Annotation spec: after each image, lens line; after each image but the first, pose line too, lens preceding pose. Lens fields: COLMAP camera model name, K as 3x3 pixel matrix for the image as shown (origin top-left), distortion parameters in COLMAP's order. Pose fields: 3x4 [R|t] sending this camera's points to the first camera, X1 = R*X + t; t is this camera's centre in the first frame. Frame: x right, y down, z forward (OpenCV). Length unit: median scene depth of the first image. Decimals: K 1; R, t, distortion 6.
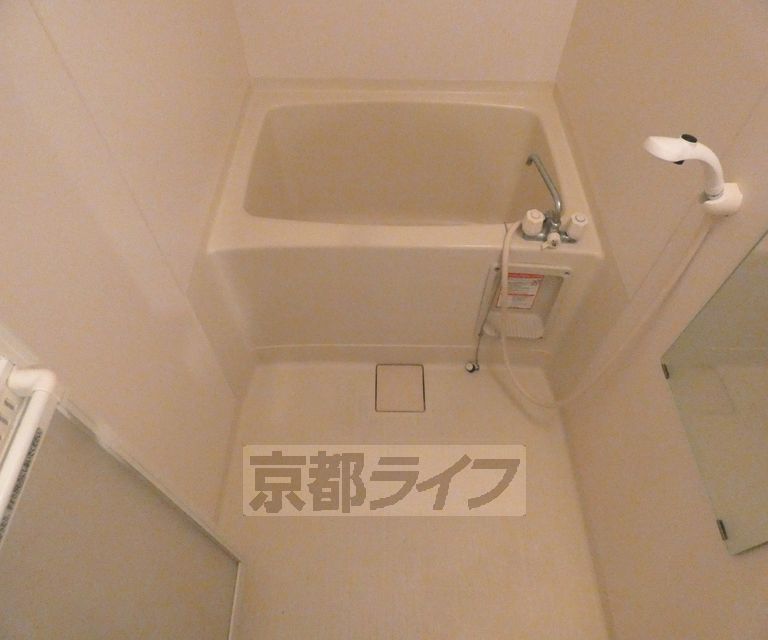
lens RADIAL K [[503.3, 0, 384.0], [0, 503.3, 320.0], [0, 0, 1]] dist [-0.005693, -0.002738]
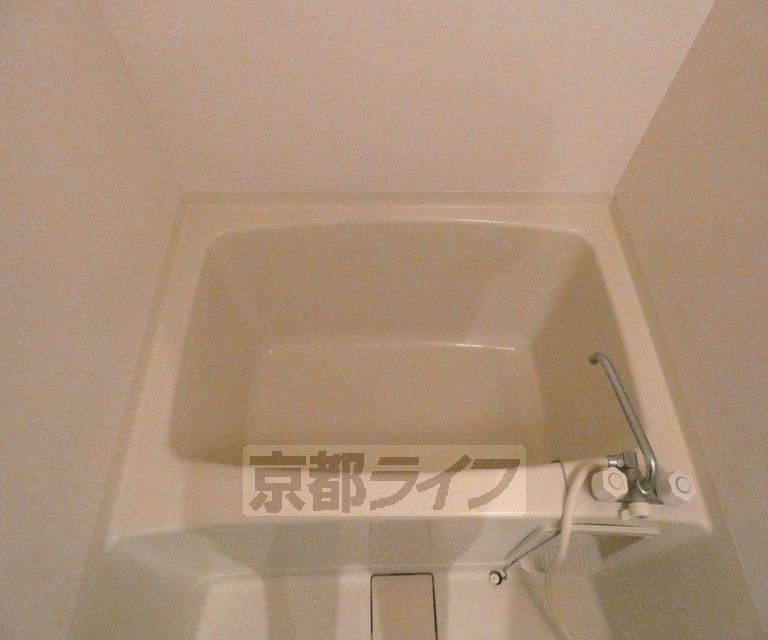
lens RADIAL K [[485.4, 0, 384.0], [0, 485.4, 320.0], [0, 0, 1]] dist [-0.001258, -0.001206]
pose [[0.999618, -0.026551, 0.007635, 0.007067], [0.025816, 0.996126, 0.084067, -0.360646], [-0.009837, -0.083838, 0.996431, 0.307359]]
